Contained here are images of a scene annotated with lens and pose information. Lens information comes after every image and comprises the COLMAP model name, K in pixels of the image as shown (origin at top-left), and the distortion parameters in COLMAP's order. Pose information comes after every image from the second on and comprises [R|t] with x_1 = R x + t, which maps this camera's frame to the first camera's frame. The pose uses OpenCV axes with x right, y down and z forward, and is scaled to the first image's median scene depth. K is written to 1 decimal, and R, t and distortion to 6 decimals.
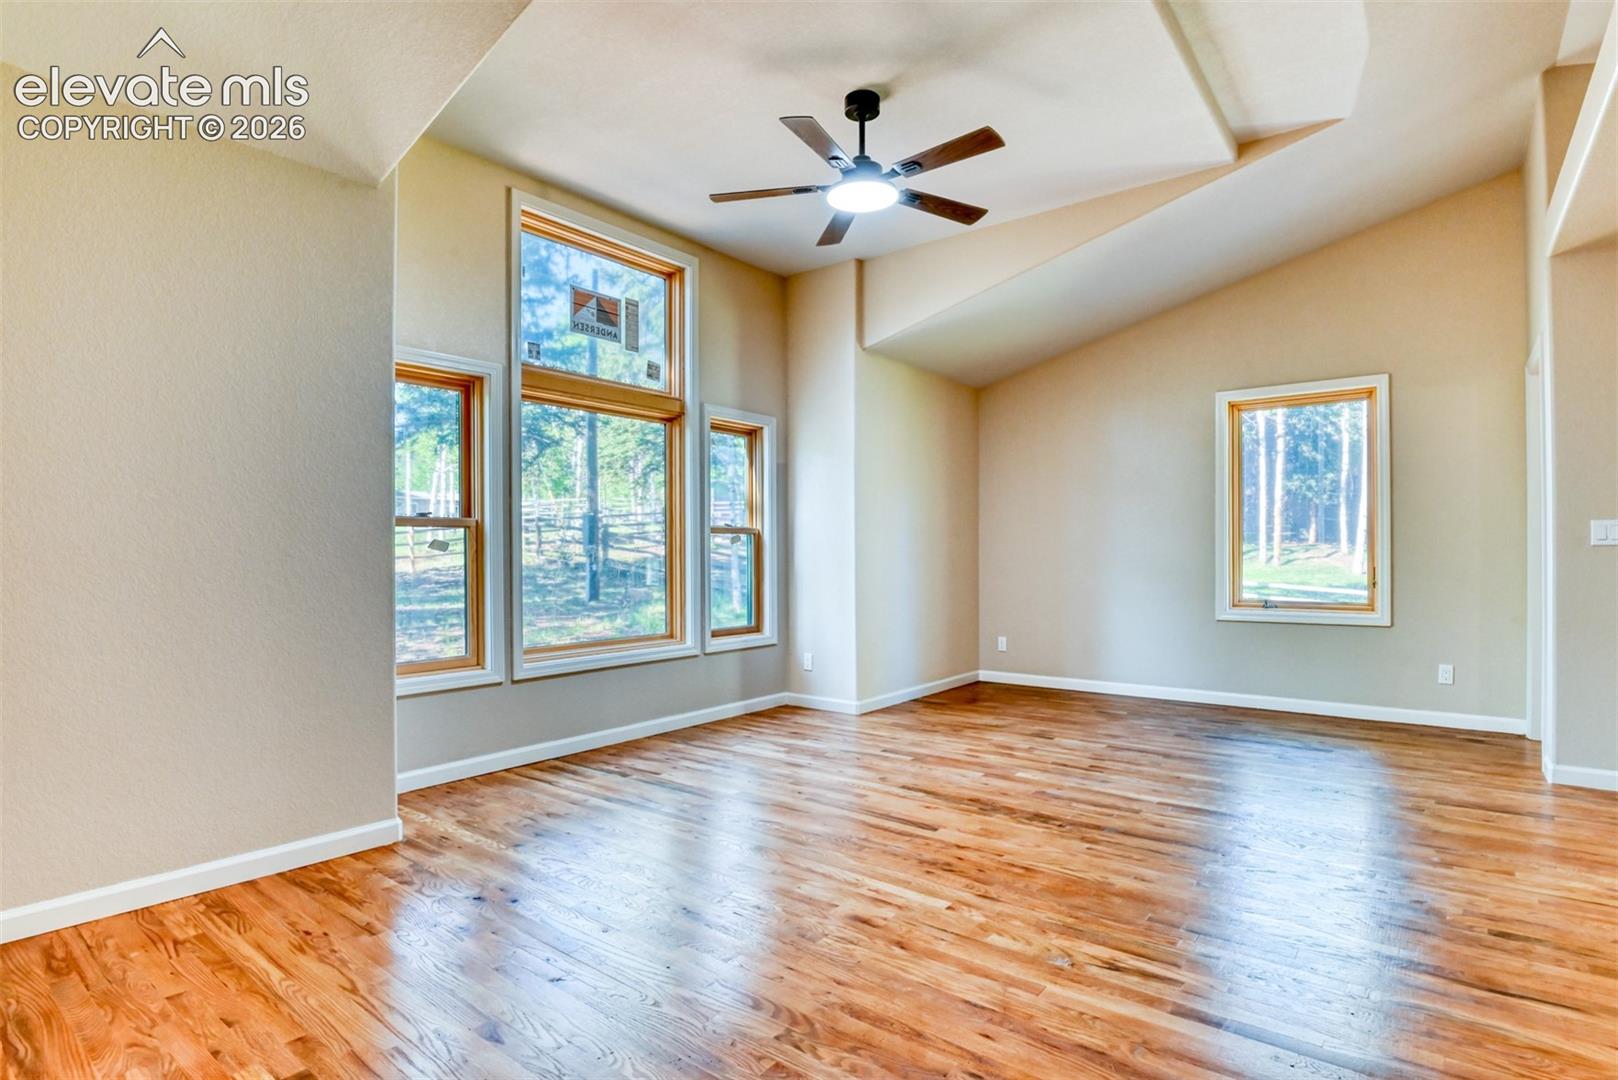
lens RADIAL K [[797.5, 0, 811.0], [0, 797.5, 557.1], [0, 0, 1]] dist [-0.024301, -0.004864]
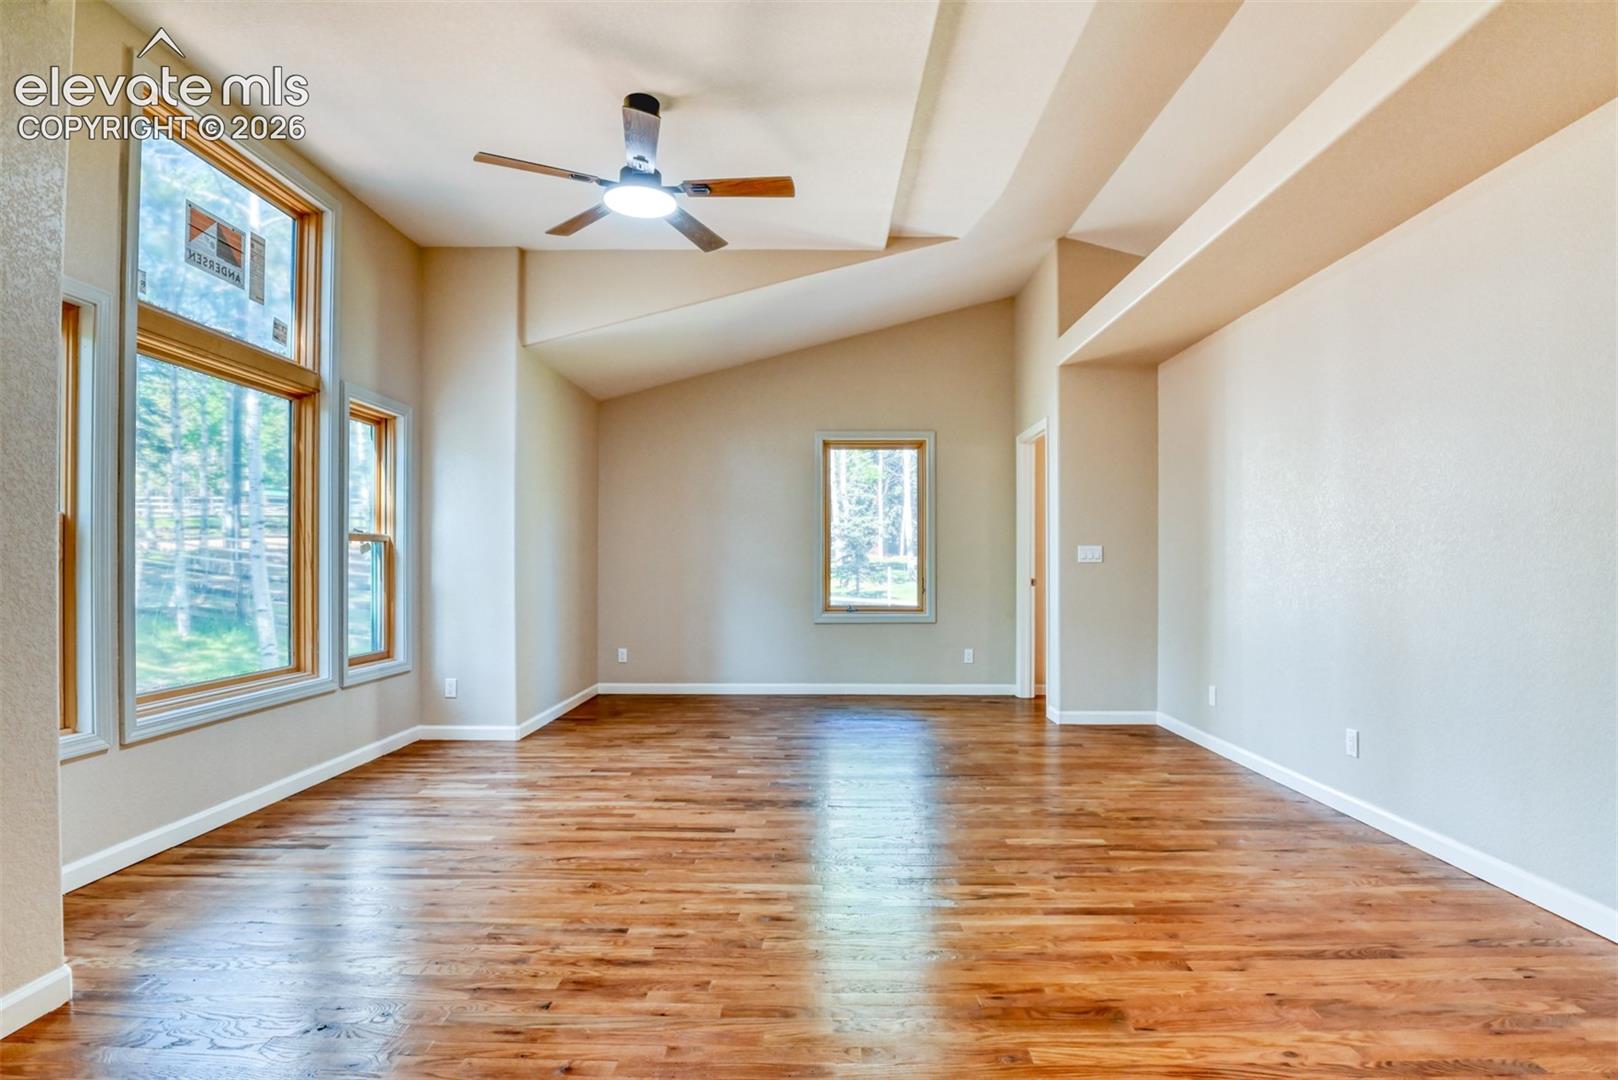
lens RADIAL K [[797.5, 0, 805.0], [0, 797.5, 568.2], [0, 0, 1]] dist [-0.024301, -0.004864]
pose [[0.793349, 0.002990, 0.608760, -0.283531], [-0.001858, 0.999995, -0.002490, -0.000225], [-0.608765, 0.000844, 0.793350, 0.077123]]
